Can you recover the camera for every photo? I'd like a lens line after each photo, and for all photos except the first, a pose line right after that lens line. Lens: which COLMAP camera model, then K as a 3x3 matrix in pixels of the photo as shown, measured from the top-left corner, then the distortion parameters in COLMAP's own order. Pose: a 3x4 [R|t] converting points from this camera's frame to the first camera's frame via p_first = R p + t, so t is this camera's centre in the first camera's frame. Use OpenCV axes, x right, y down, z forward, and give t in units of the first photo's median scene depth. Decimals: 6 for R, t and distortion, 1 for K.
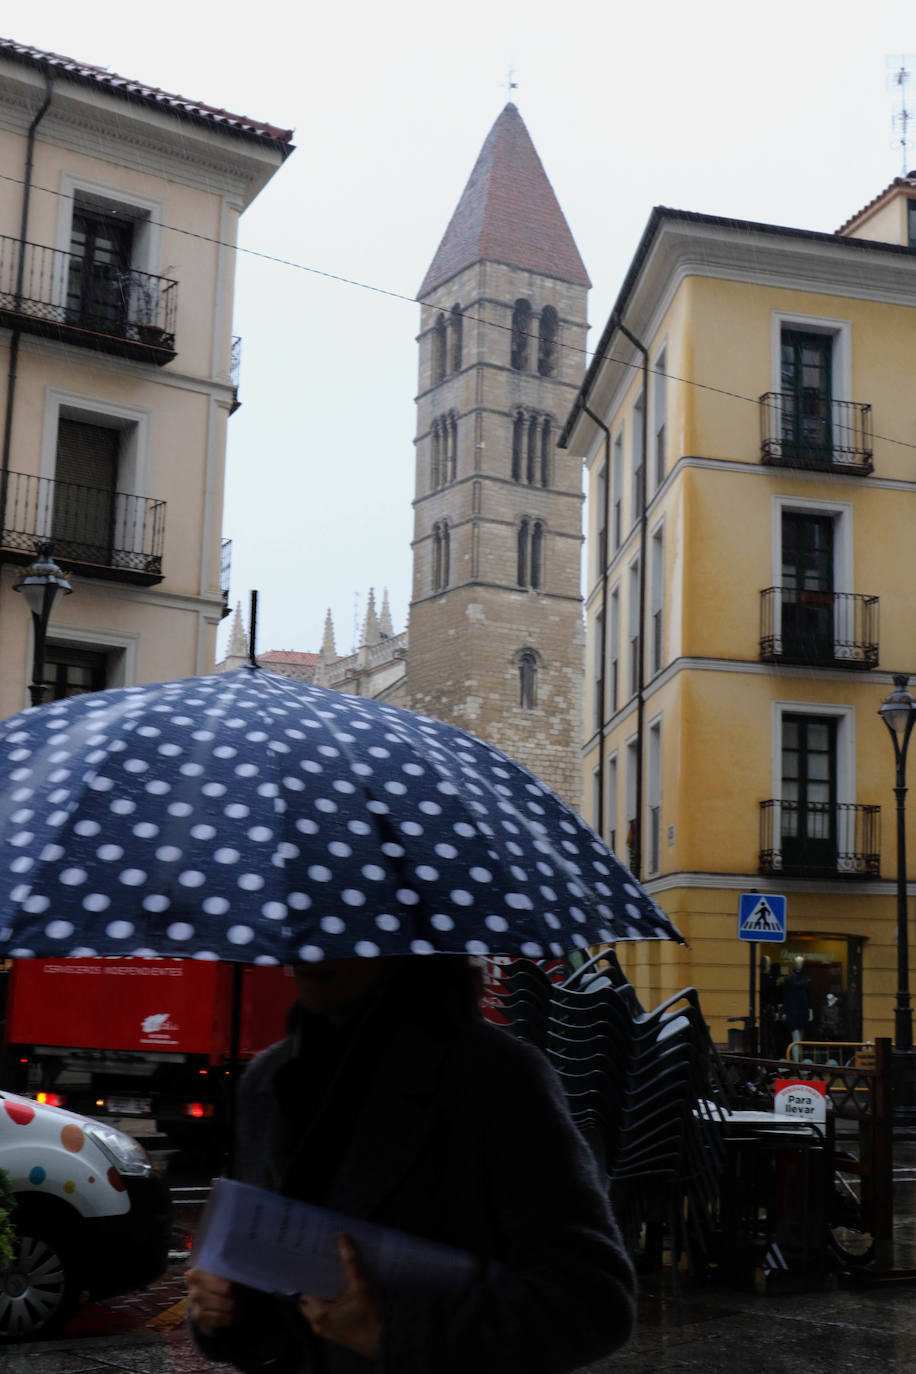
lens RADIAL K [[1751.3, 0, 464.8], [0, 1751.3, 685.7], [0, 0, 1]] dist [-0.065689, 0.000000]
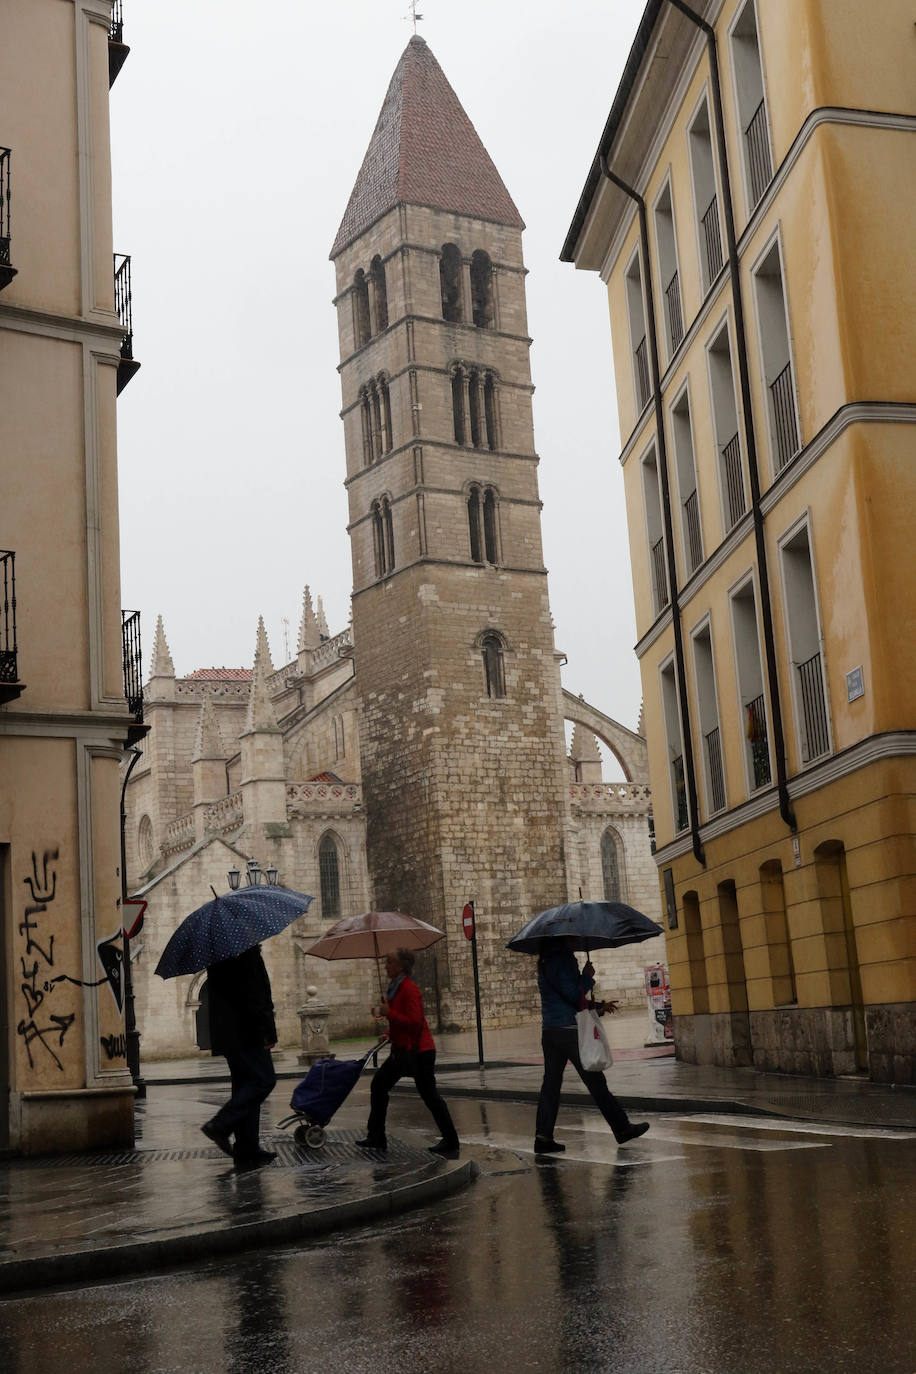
lens RADIAL K [[1751.3, 0, 466.2], [0, 1751.3, 699.1], [0, 0, 1]] dist [-0.065689, 0.000000]
pose [[0.995520, -0.084523, 0.042374, -0.016249], [0.085392, 0.996164, -0.019140, 0.028631], [-0.040593, 0.022673, 0.998918, 0.115035]]
